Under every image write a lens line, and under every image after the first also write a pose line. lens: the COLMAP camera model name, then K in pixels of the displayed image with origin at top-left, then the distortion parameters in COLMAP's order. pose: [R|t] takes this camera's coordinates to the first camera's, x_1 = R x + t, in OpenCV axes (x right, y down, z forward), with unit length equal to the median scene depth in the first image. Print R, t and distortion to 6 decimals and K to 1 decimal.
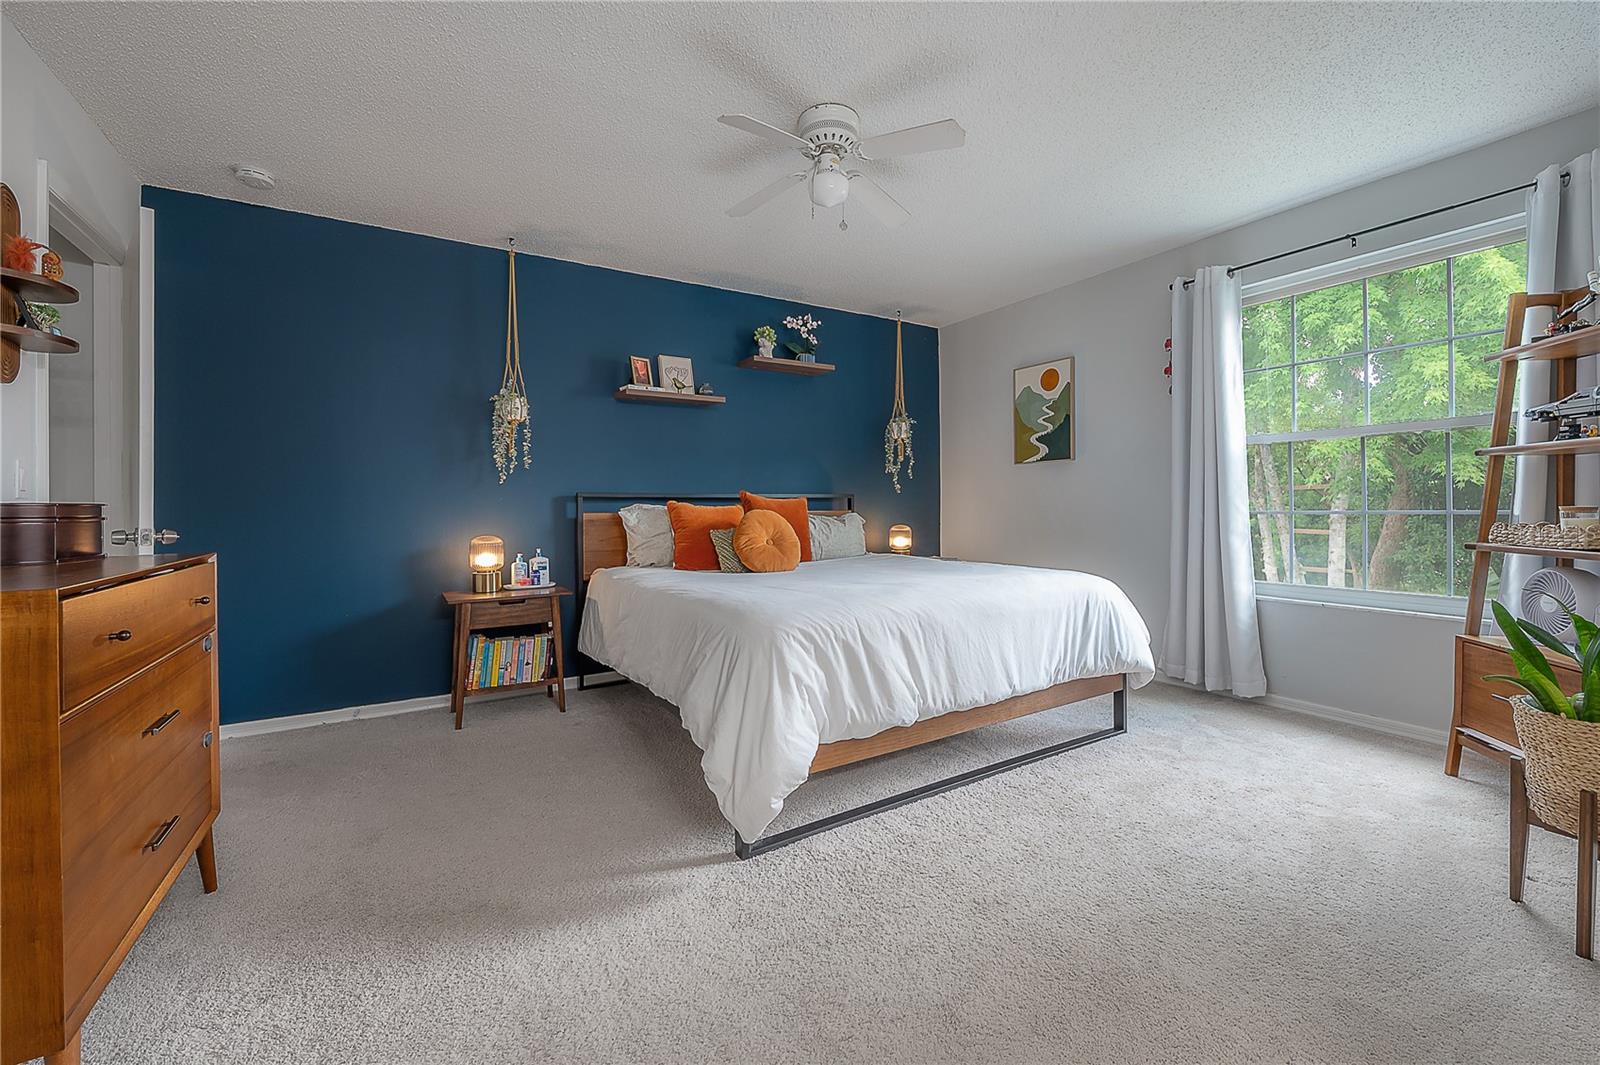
lens RADIAL K [[649.5, 0, 802.0], [0, 649.5, 521.3], [0, 0, 1]] dist [-0.000604, -0.000087]
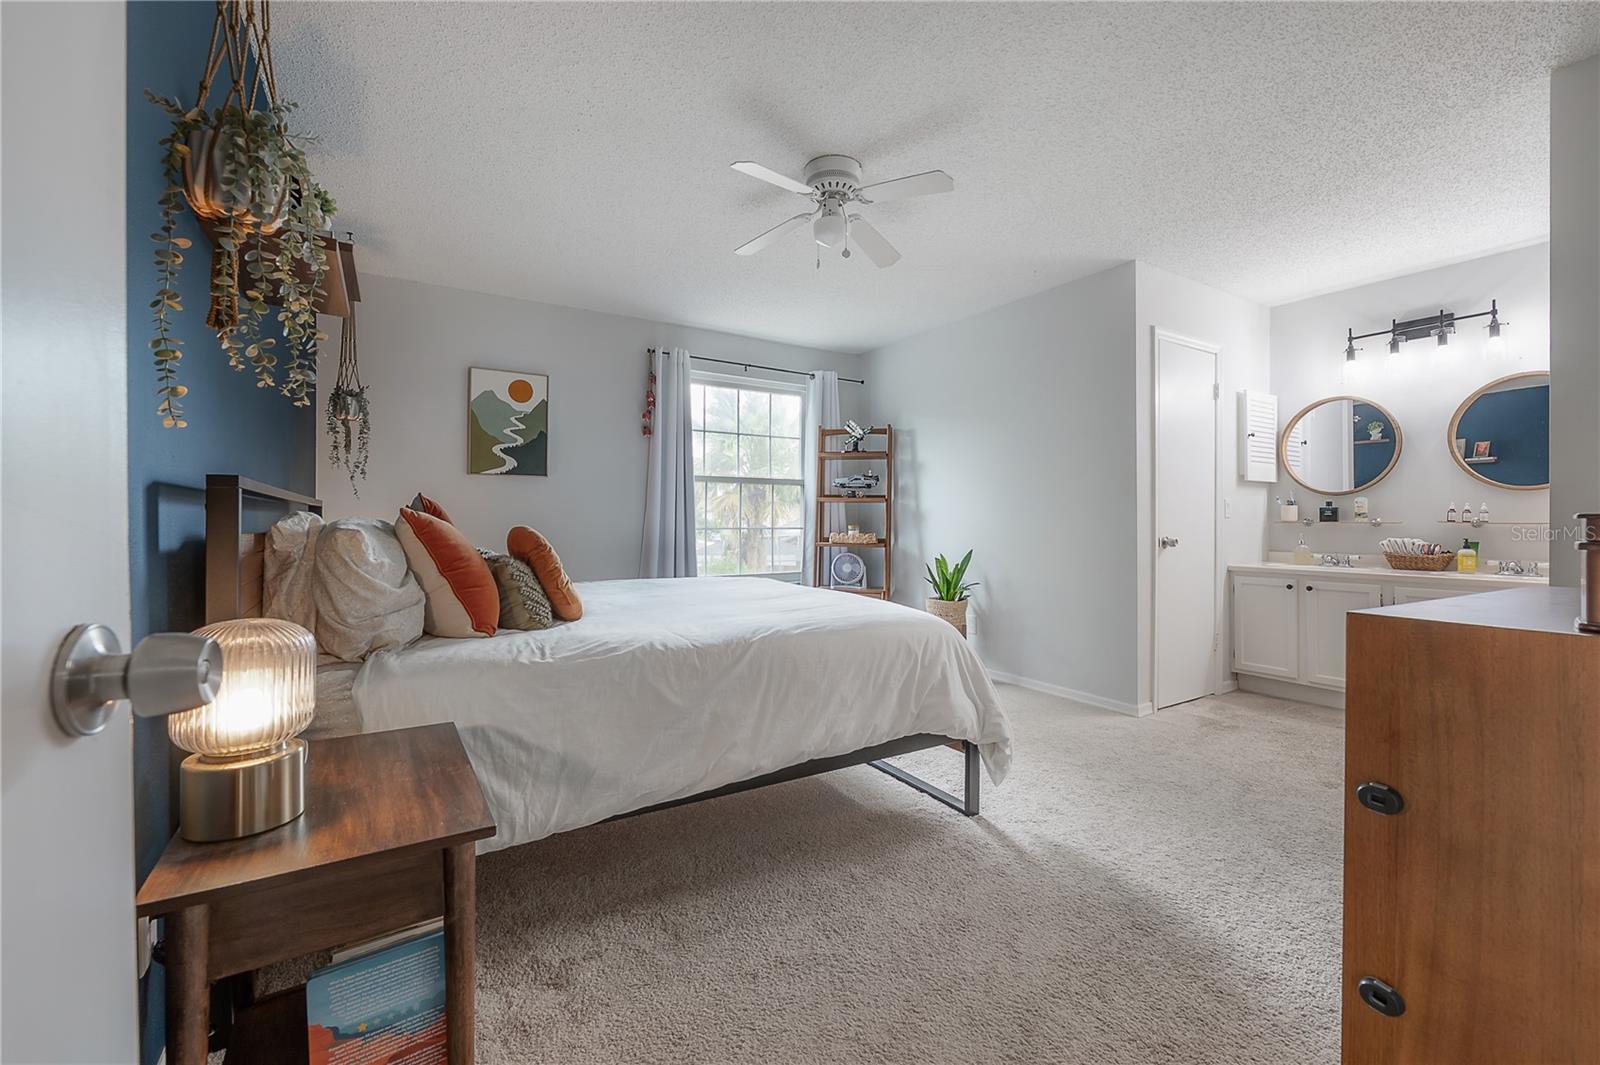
lens RADIAL K [[649.5, 0, 801.7], [0, 649.5, 527.3], [0, 0, 1]] dist [-0.000604, -0.000087]
pose [[-0.021448, -0.003874, 0.999762, -0.587292], [0.014706, 0.999883, 0.004190, -0.014096], [-0.999662, 0.014792, -0.021388, 0.604588]]
